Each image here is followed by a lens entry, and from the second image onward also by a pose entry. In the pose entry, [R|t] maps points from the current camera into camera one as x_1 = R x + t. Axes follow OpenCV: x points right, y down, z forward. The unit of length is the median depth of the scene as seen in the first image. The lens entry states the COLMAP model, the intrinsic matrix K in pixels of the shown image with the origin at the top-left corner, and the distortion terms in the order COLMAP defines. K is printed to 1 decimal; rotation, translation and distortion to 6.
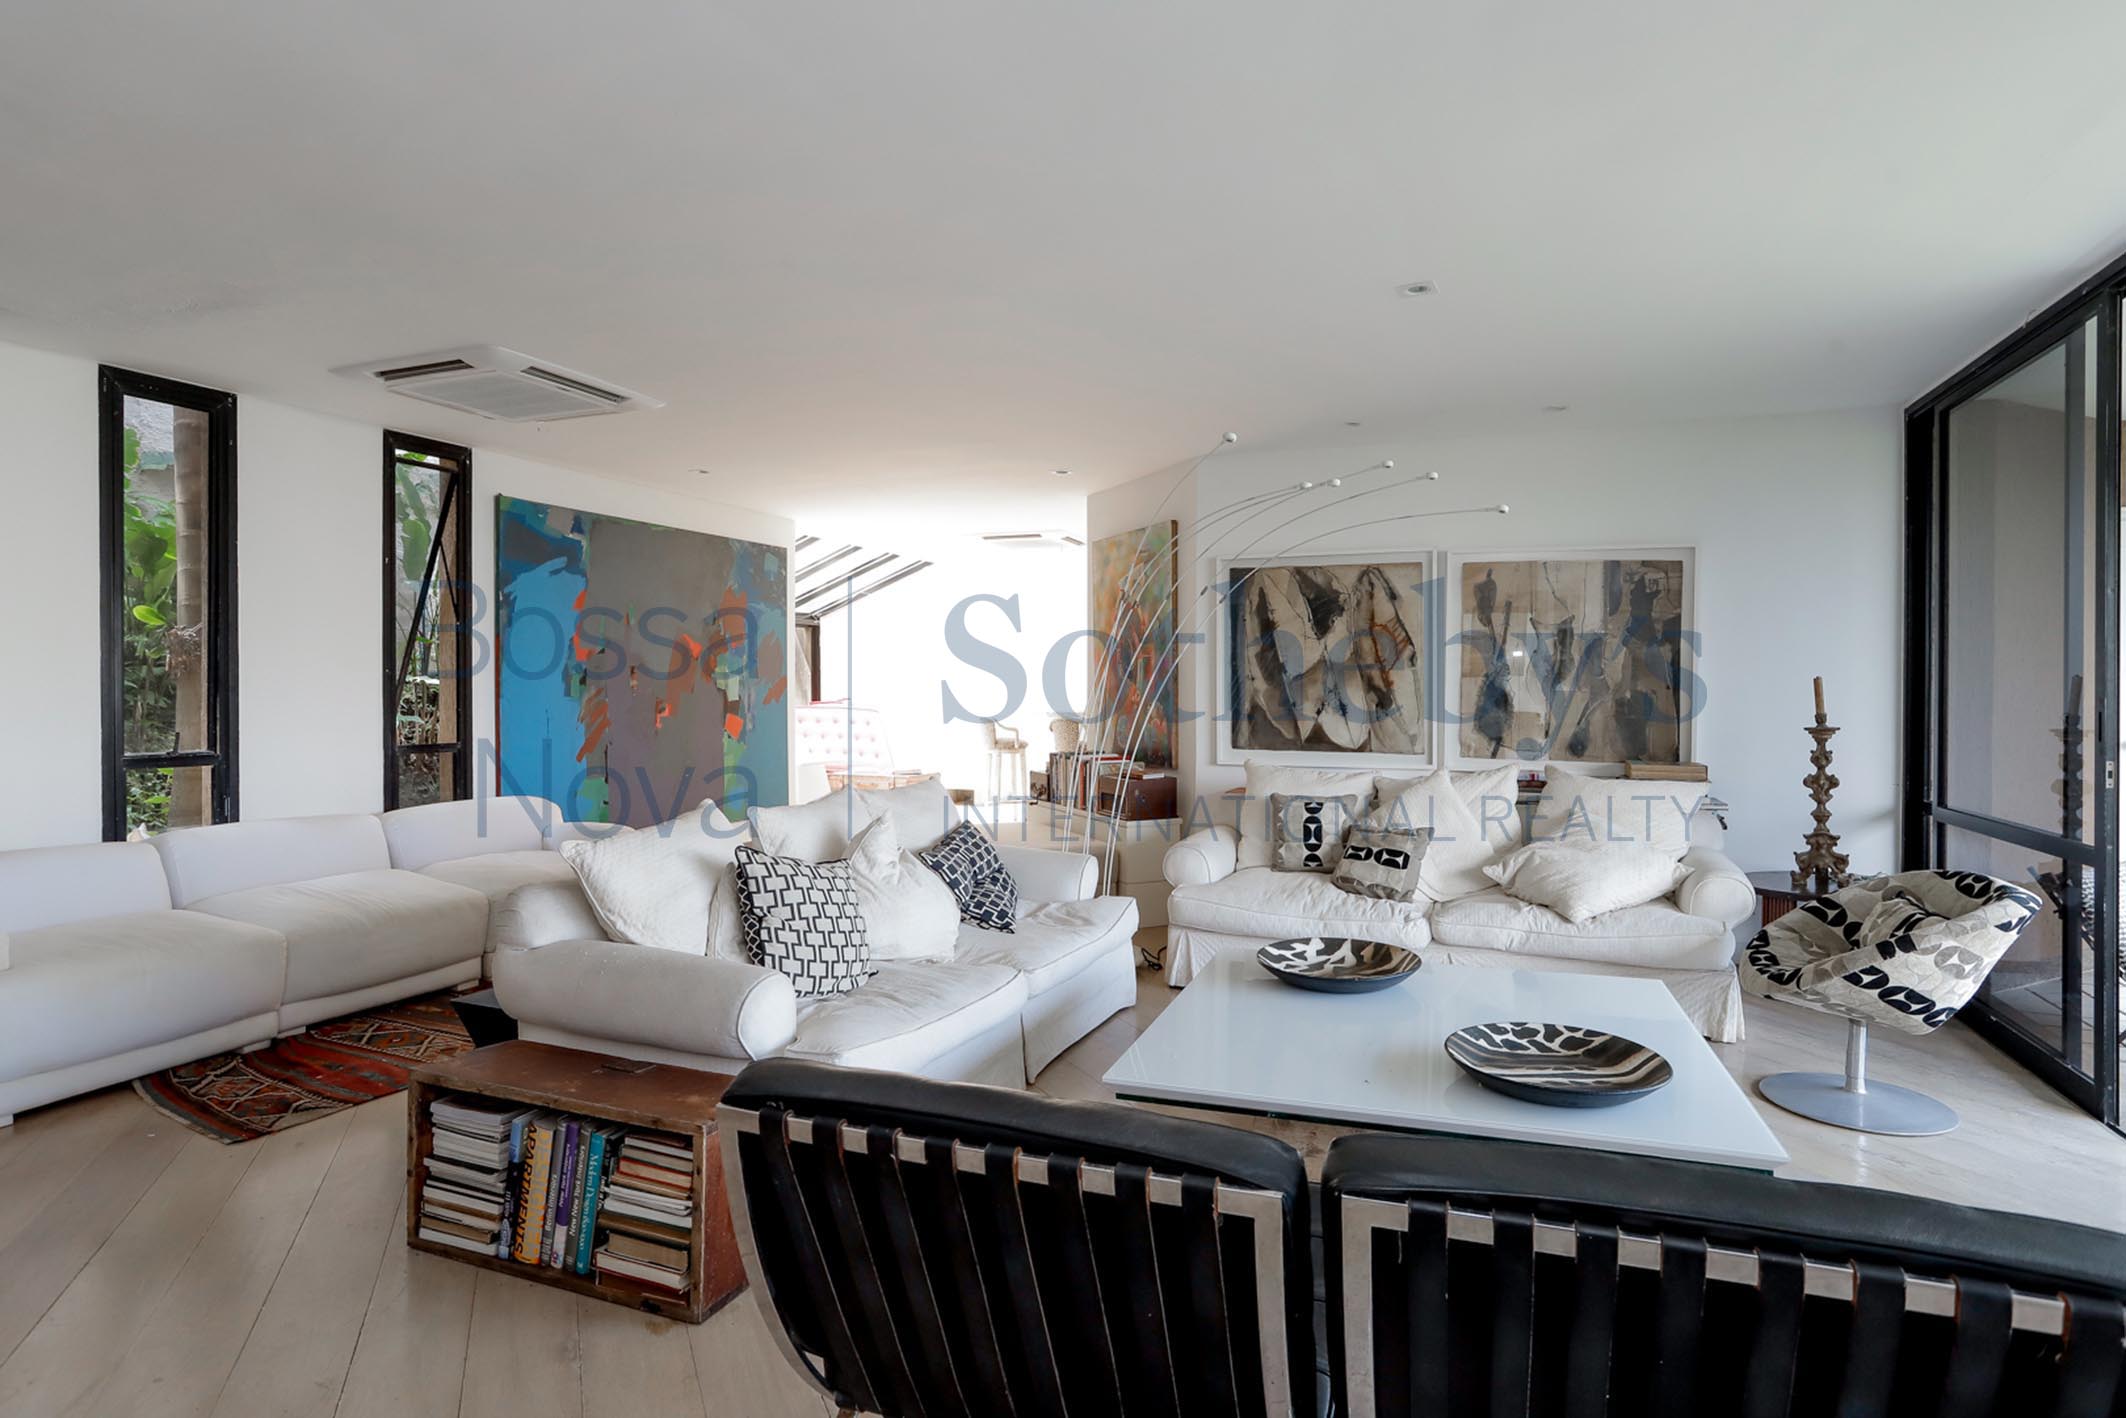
lens RADIAL K [[1162.3, 0, 1052.8], [0, 1162.3, 701.5], [0, 0, 1]] dist [-0.022382, 0.002903]
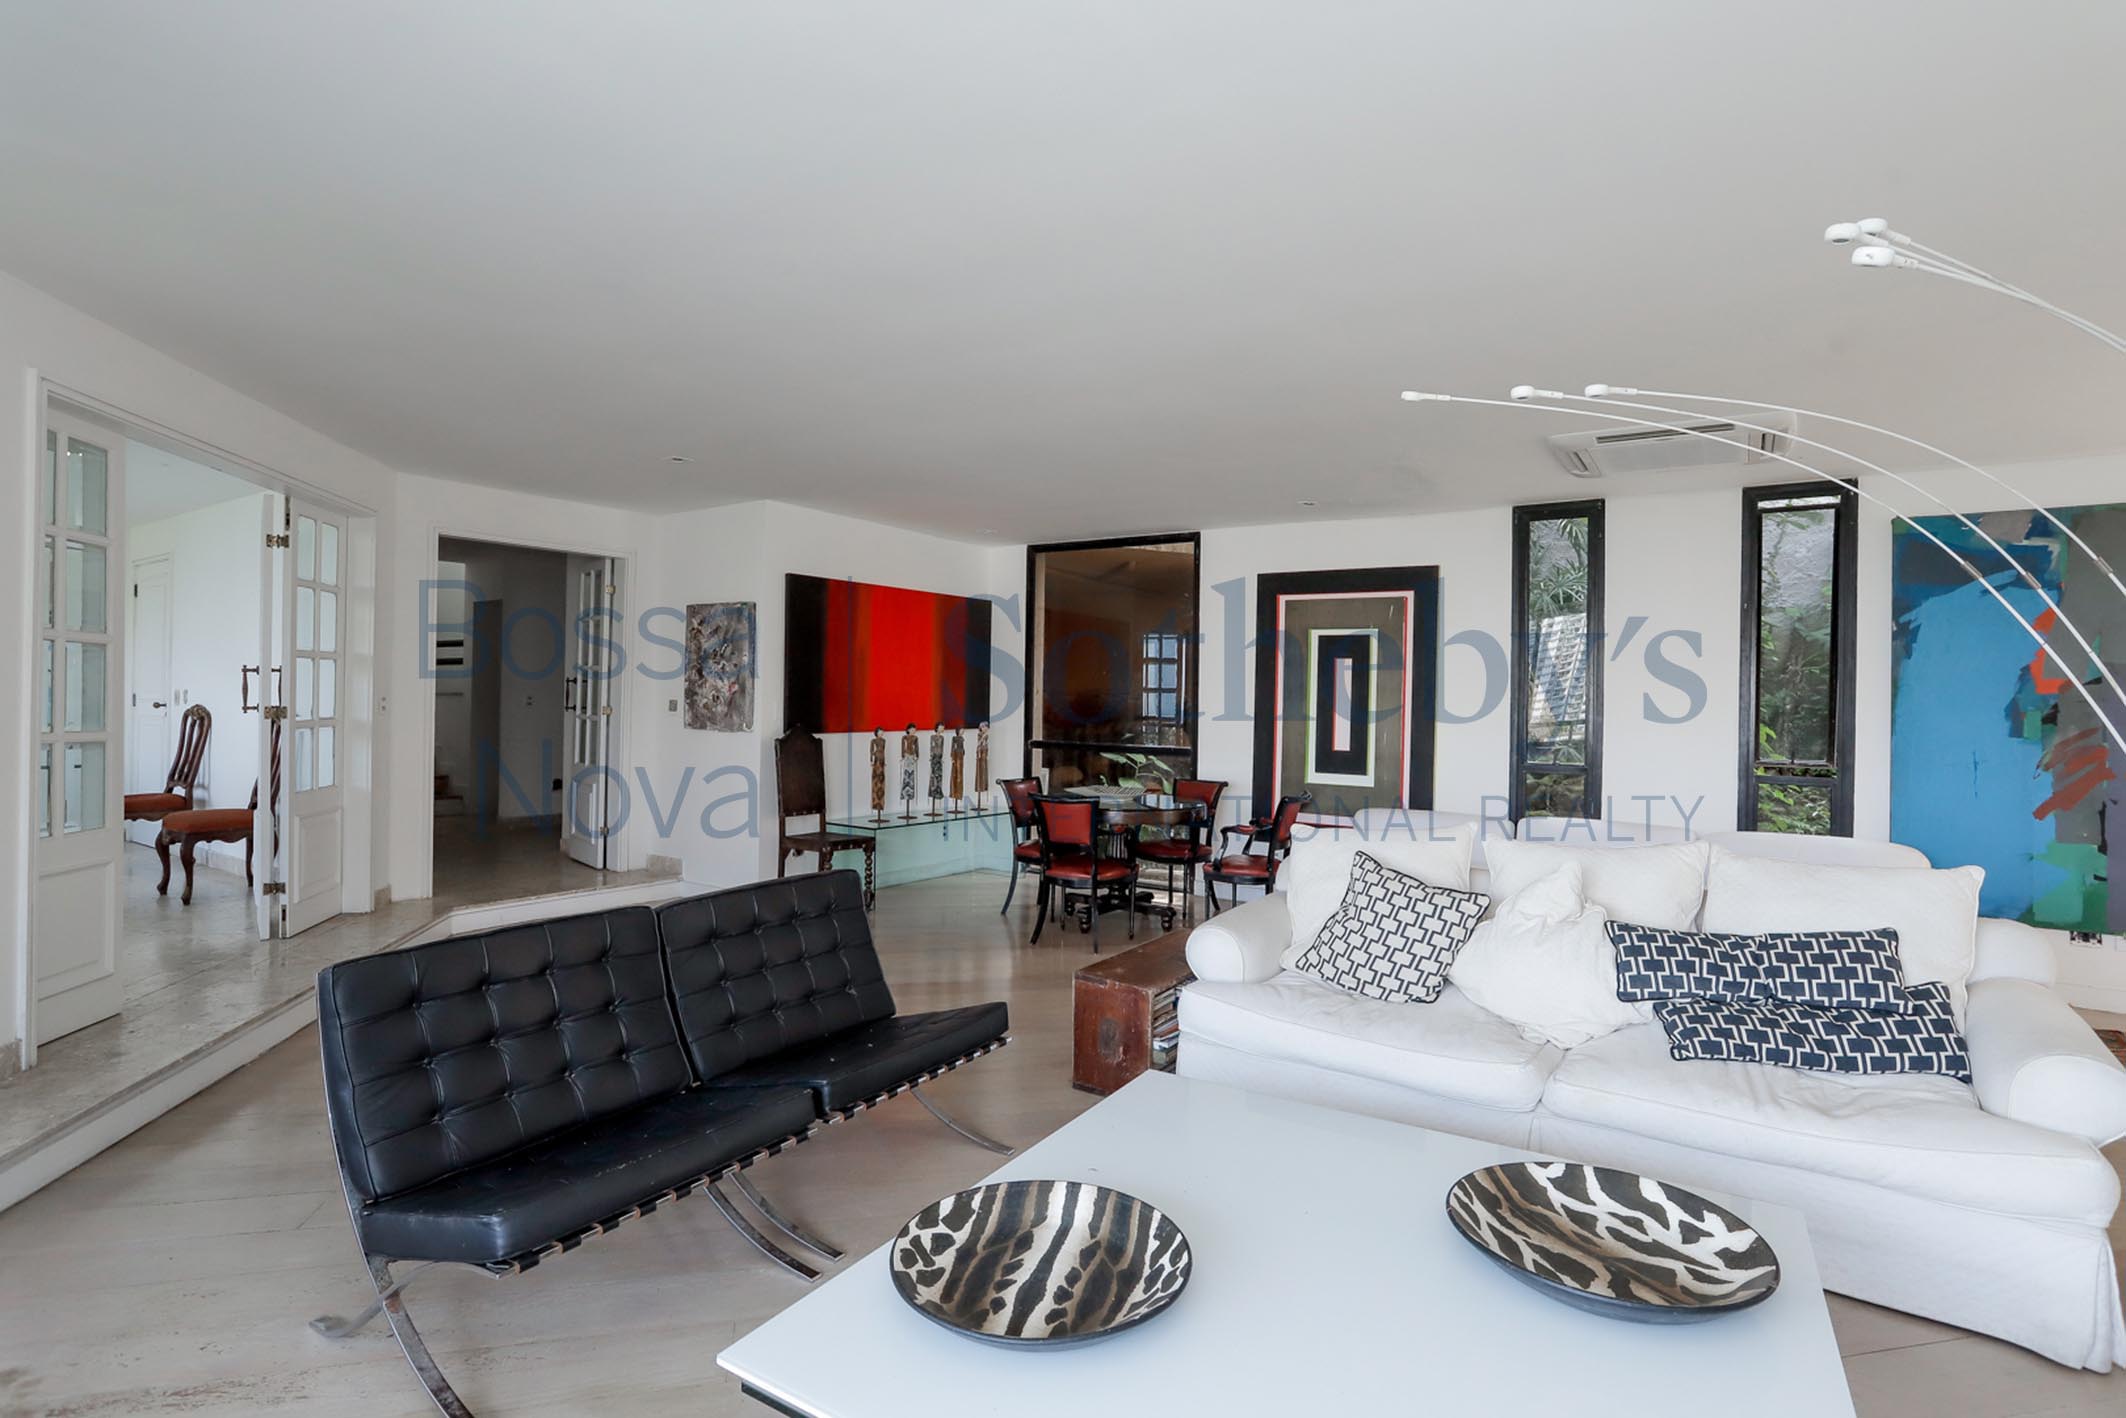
lens RADIAL K [[1045.0, 0, 1066.6], [0, 1045.0, 700.3], [0, 0, 1]] dist [0.002069, 0.000274]
pose [[-0.223158, -0.008332, -0.974747, 0.945751], [-0.028854, 0.999582, -0.001939, -0.020308], [0.974355, 0.027693, -0.223305, 1.037012]]
